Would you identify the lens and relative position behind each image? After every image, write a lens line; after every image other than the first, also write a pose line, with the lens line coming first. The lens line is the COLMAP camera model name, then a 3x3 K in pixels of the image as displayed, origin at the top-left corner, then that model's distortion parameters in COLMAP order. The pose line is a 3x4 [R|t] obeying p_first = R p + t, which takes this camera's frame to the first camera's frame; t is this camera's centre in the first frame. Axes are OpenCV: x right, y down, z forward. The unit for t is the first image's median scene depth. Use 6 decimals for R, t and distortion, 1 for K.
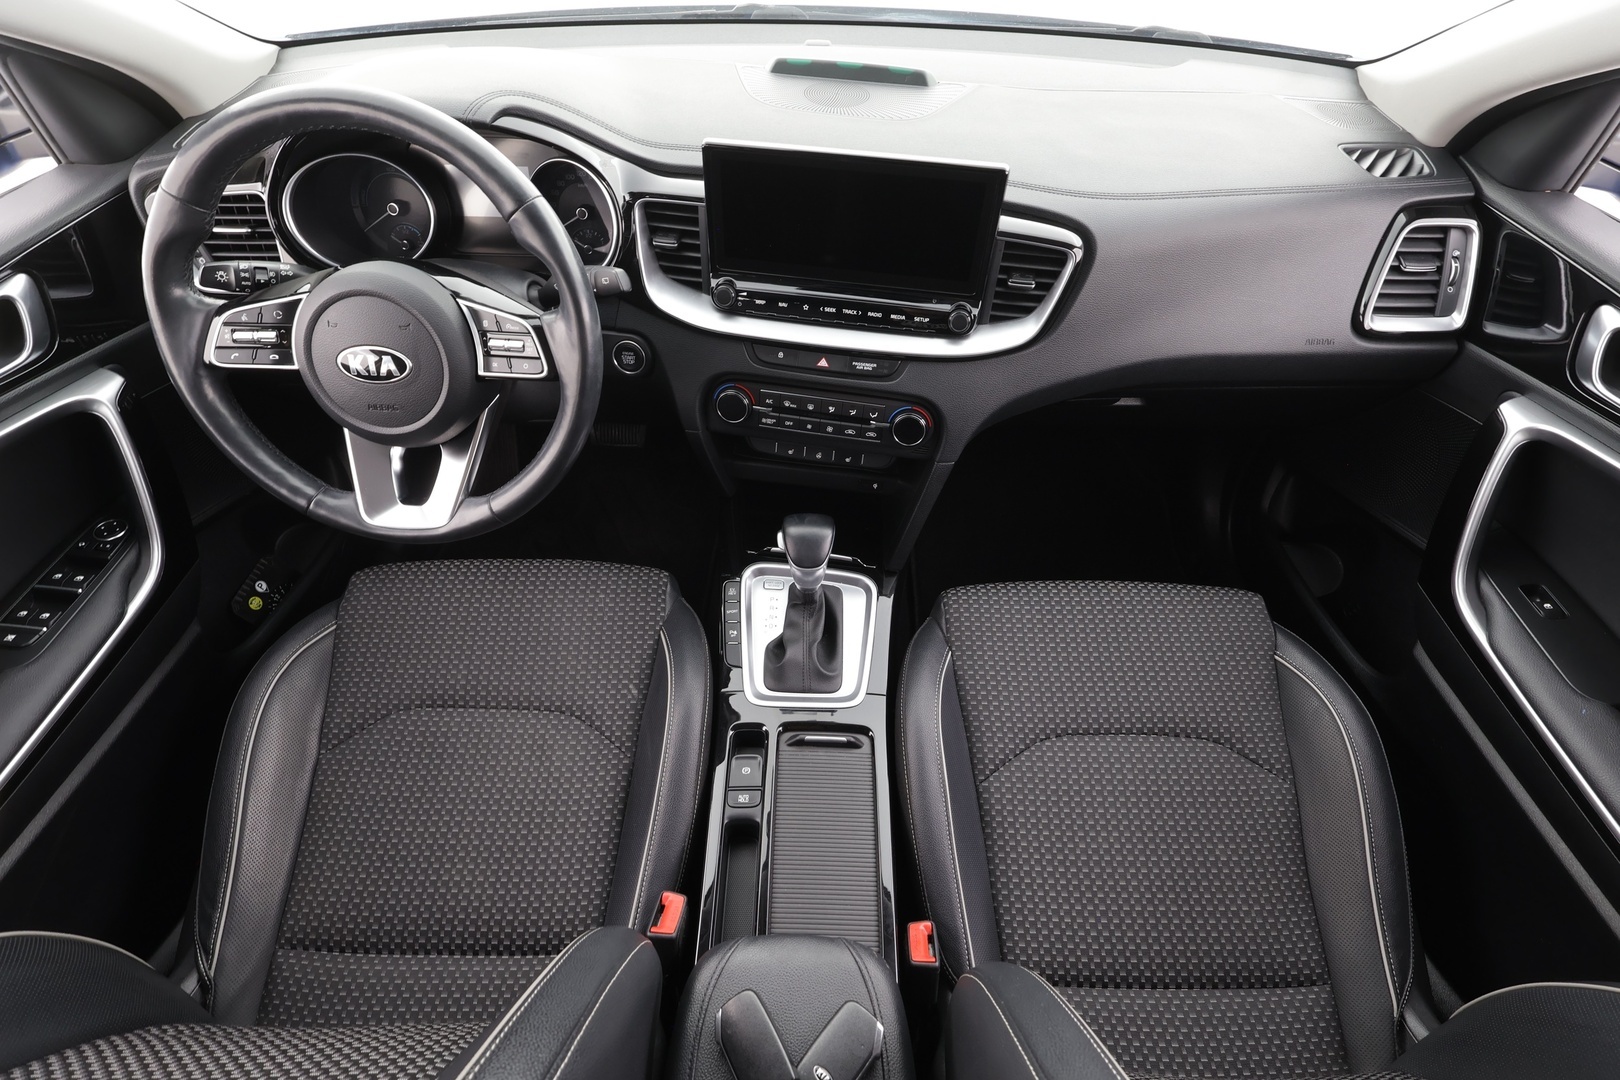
lens RADIAL K [[734.1, 0, 807.7], [0, 734.1, 538.6], [0, 0, 1]] dist [-0.013731, 0.004428]
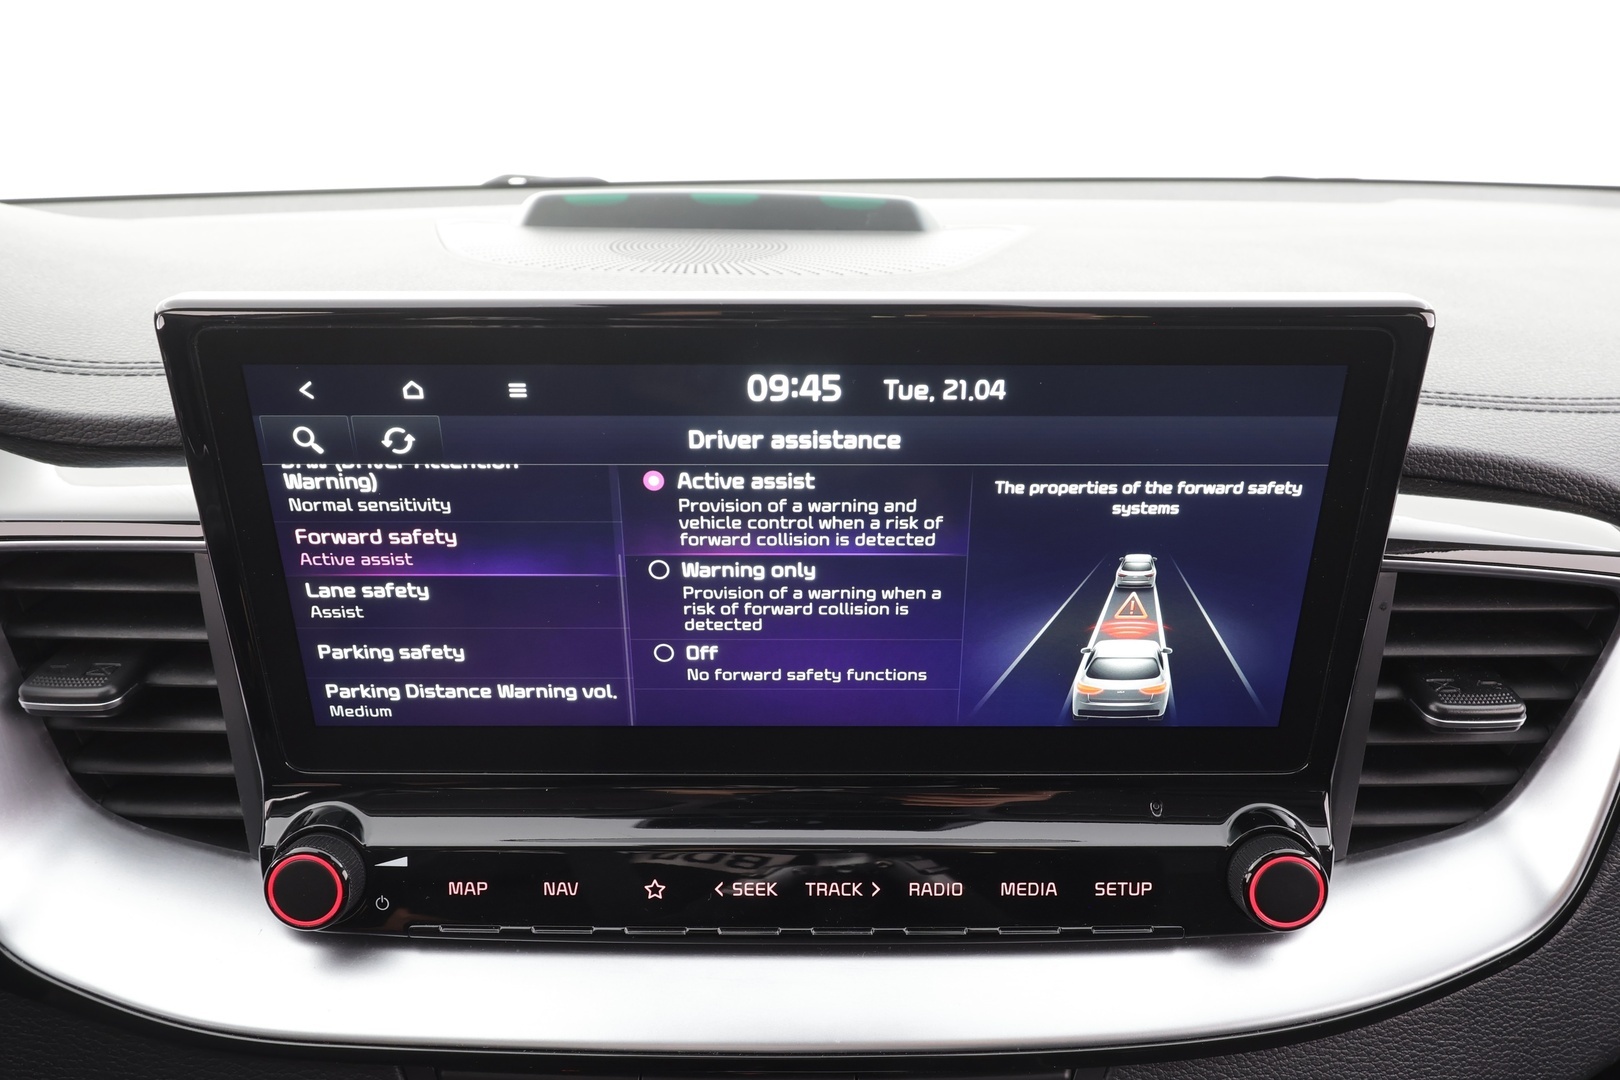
lens RADIAL K [[1006.0, 0, 801.9], [0, 1006.0, 540.4], [0, 0, 1]] dist [-0.005408, 0.007238]
pose [[0.986738, -0.084960, 0.138315, 0.009356], [0.134455, 0.905182, -0.403197, -0.277834], [-0.090944, 0.416447, 0.904600, 0.637840]]
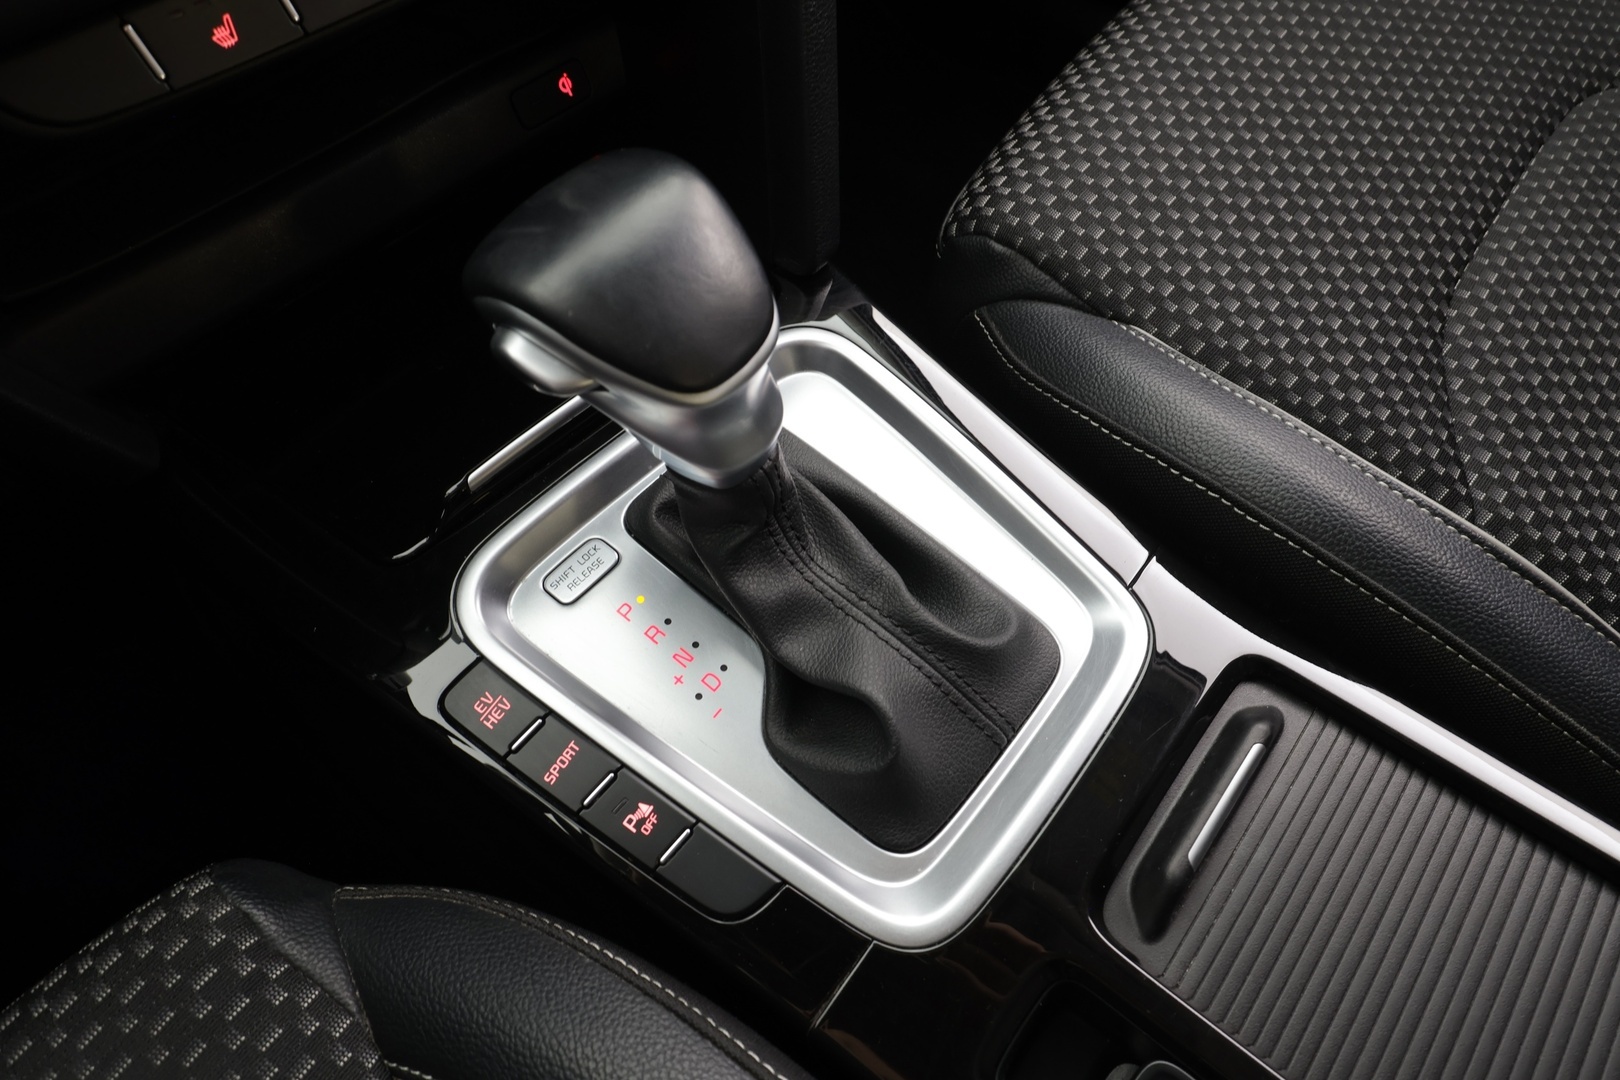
lens RADIAL K [[943.7, 0, 826.6], [0, 943.7, 548.0], [0, 0, 1]] dist [0.000251, 0.002254]
pose [[0.614944, -0.700690, 0.361768, -0.129023], [0.629643, 0.712488, 0.309694, 0.008530], [-0.474755, 0.037340, 0.879325, 0.780129]]
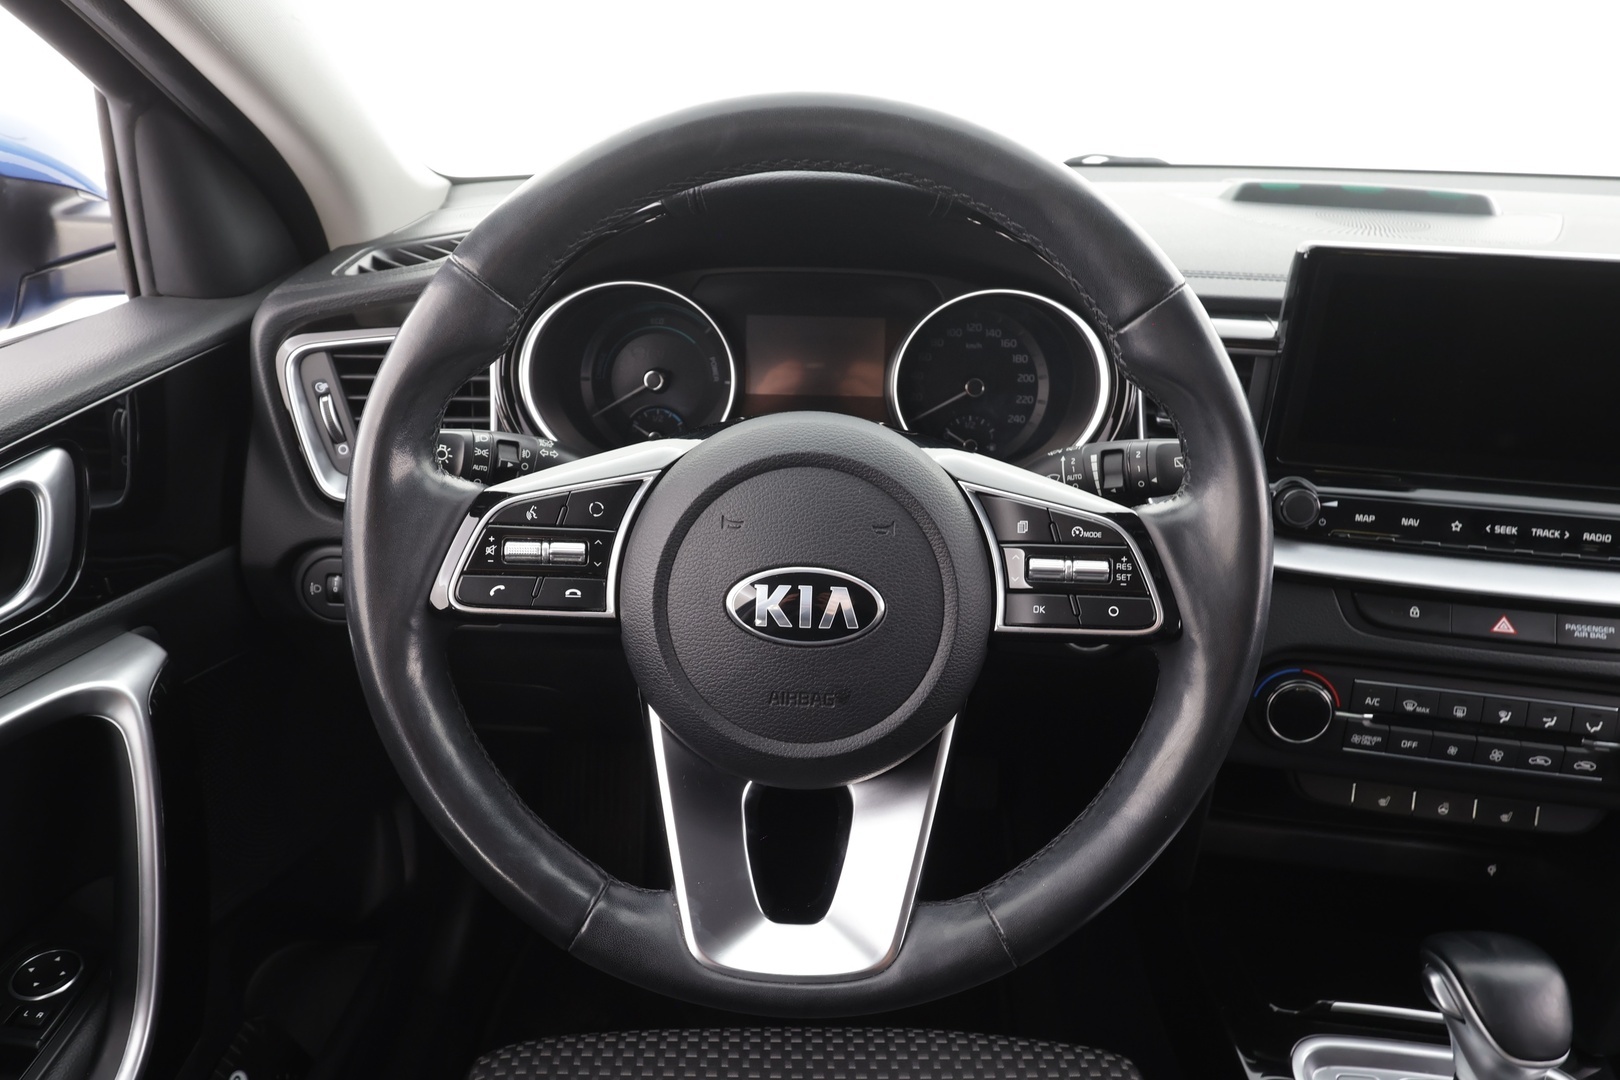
lens RADIAL K [[1006.0, 0, 816.1], [0, 1006.0, 549.4], [0, 0, 1]] dist [-0.005408, 0.007238]
pose [[0.999993, -0.001852, -0.003334, -0.469636], [0.000527, 0.932970, -0.359954, -0.033620], [0.003777, 0.359949, 0.932964, 0.313240]]
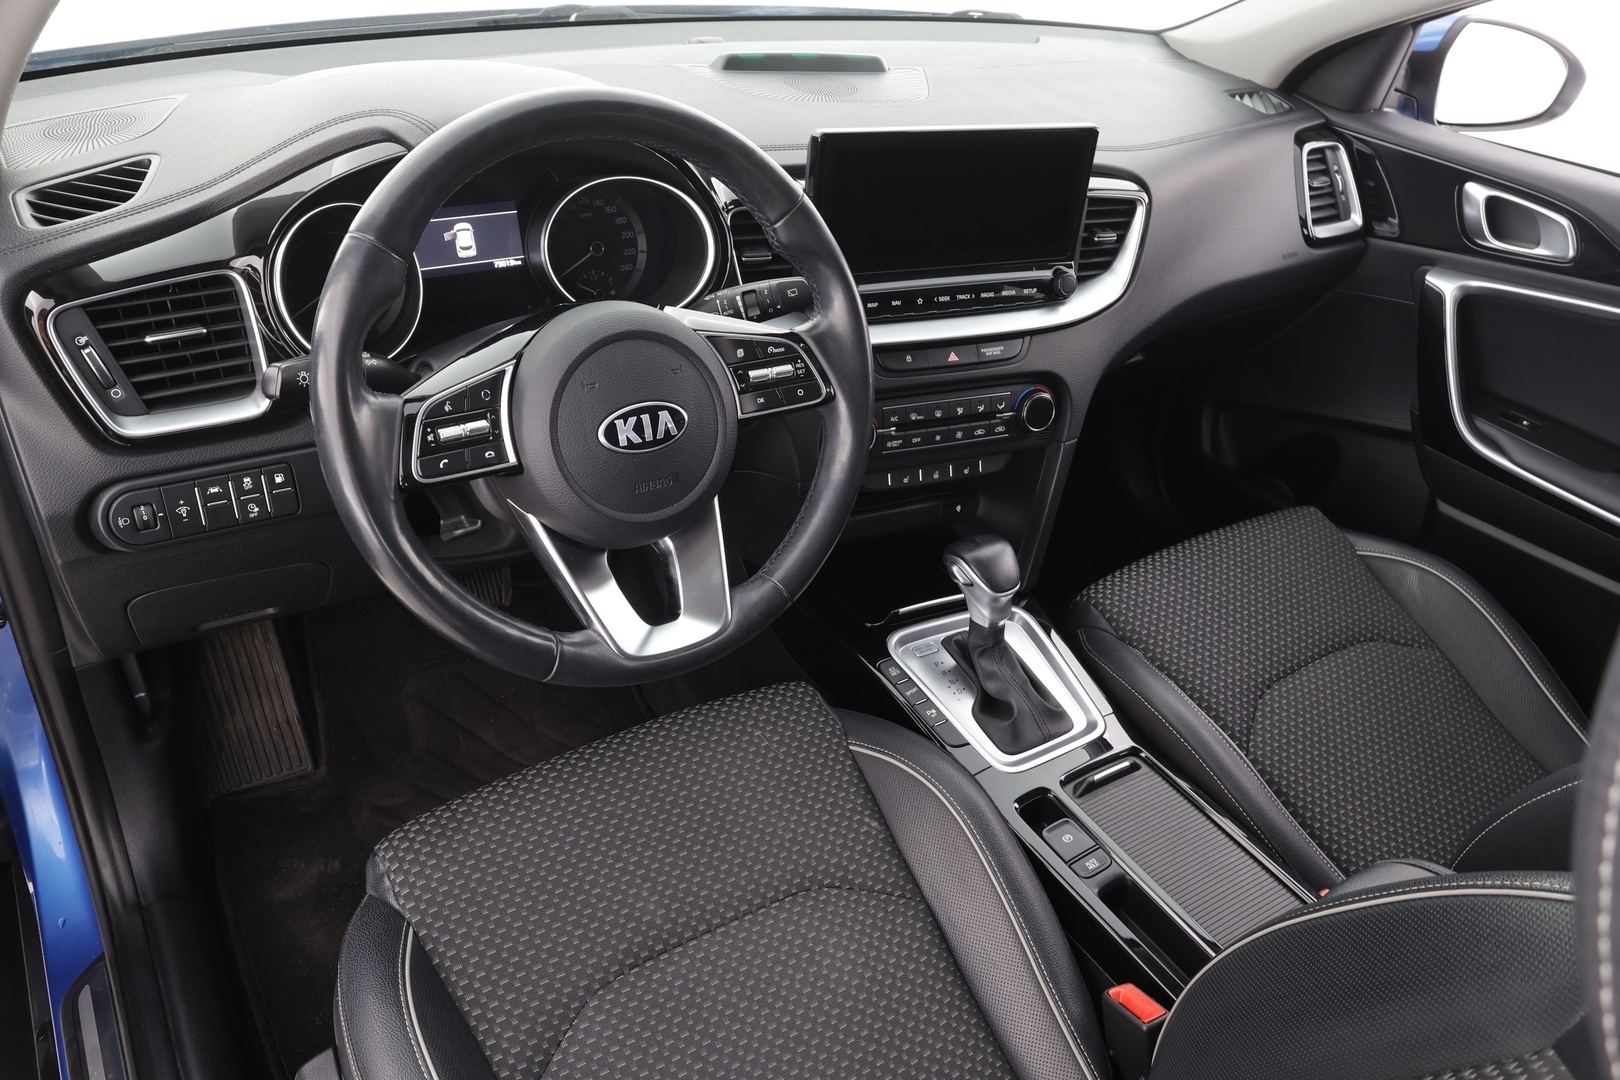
lens RADIAL K [[1135.4, 0, 797.2], [0, 1135.4, 538.4], [0, 0, 1]] dist [-0.022834, 0.009000]
pose [[0.834559, -0.264362, 0.483347, -0.847820], [0.354450, 0.929304, -0.103728, 0.034711], [-0.421755, 0.257890, 0.869262, -0.037848]]
